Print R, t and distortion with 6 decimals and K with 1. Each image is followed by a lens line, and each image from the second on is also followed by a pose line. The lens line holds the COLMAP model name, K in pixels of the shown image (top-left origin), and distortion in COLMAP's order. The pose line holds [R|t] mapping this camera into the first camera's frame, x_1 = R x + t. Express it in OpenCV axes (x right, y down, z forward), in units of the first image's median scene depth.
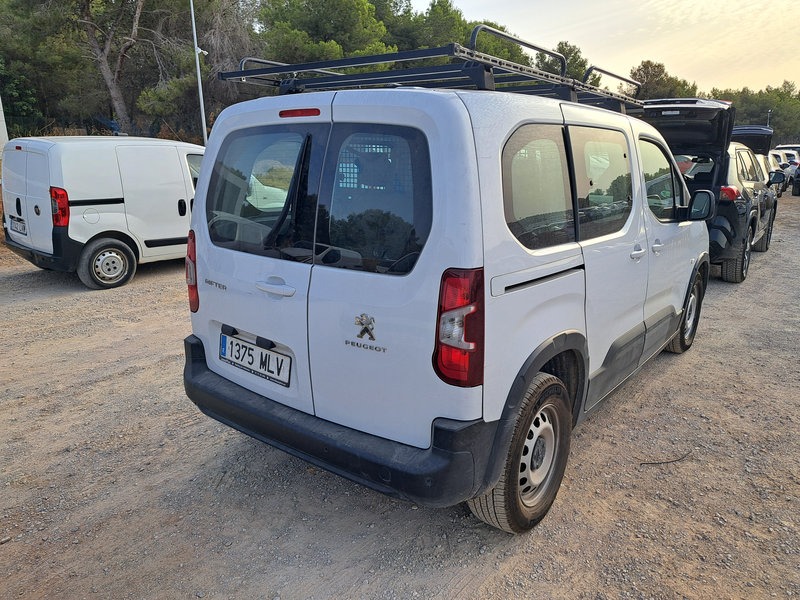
lens RADIAL K [[569.6, 0, 400.0], [0, 569.6, 300.0], [0, 0, 1]] dist [0.010039, 0.001437]
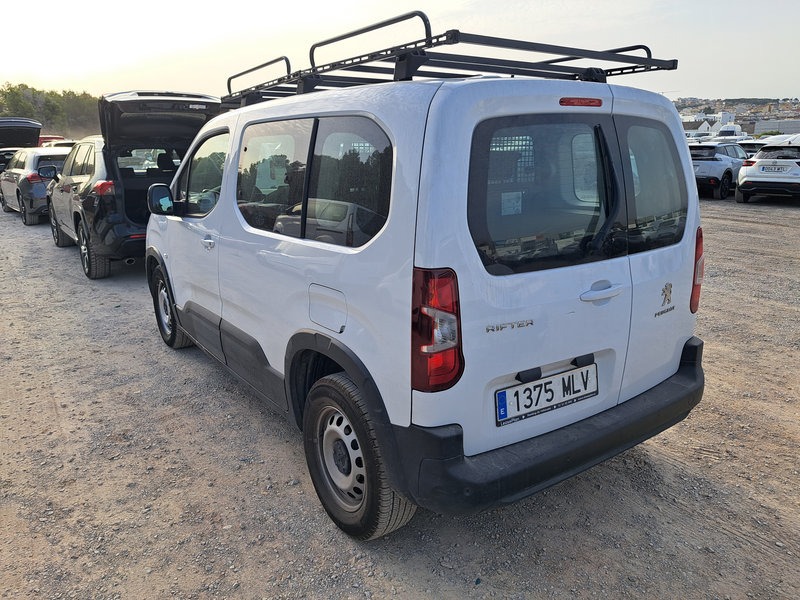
lens RADIAL K [[568.0, 0, 400.0], [0, 568.0, 300.0], [0, 0, 1]] dist [-0.000521, -0.003977]
pose [[0.324162, -0.256781, 0.910485, -1.063430], [0.246019, 0.952223, 0.180962, -0.234359], [-0.913452, 0.165335, 0.371847, 0.877273]]
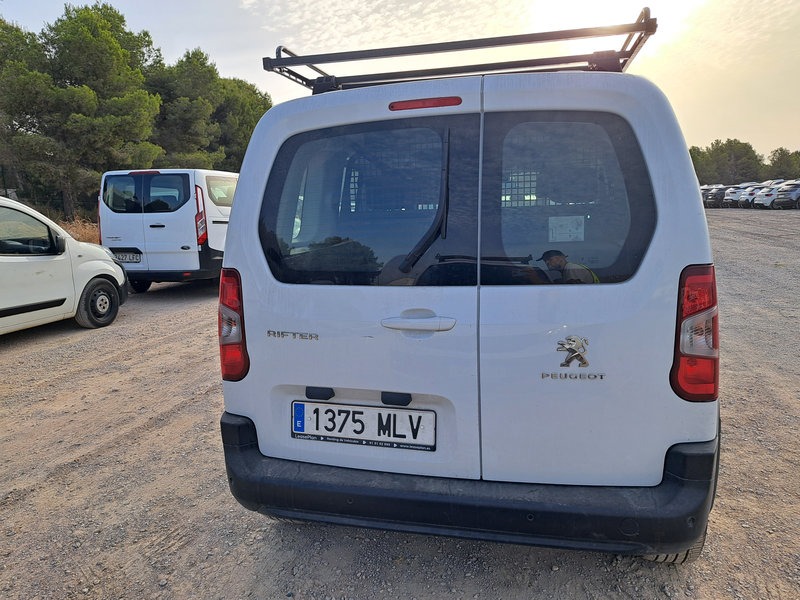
lens RADIAL K [[568.5, 0, 387.5], [0, 568.5, 302.6], [0, 0, 1]] dist [0.057829, -0.064333]
pose [[0.916853, -0.101127, 0.386206, -0.506922], [0.135384, 0.988821, -0.062483, -0.005916], [-0.375570, 0.109574, 0.920294, 0.275647]]
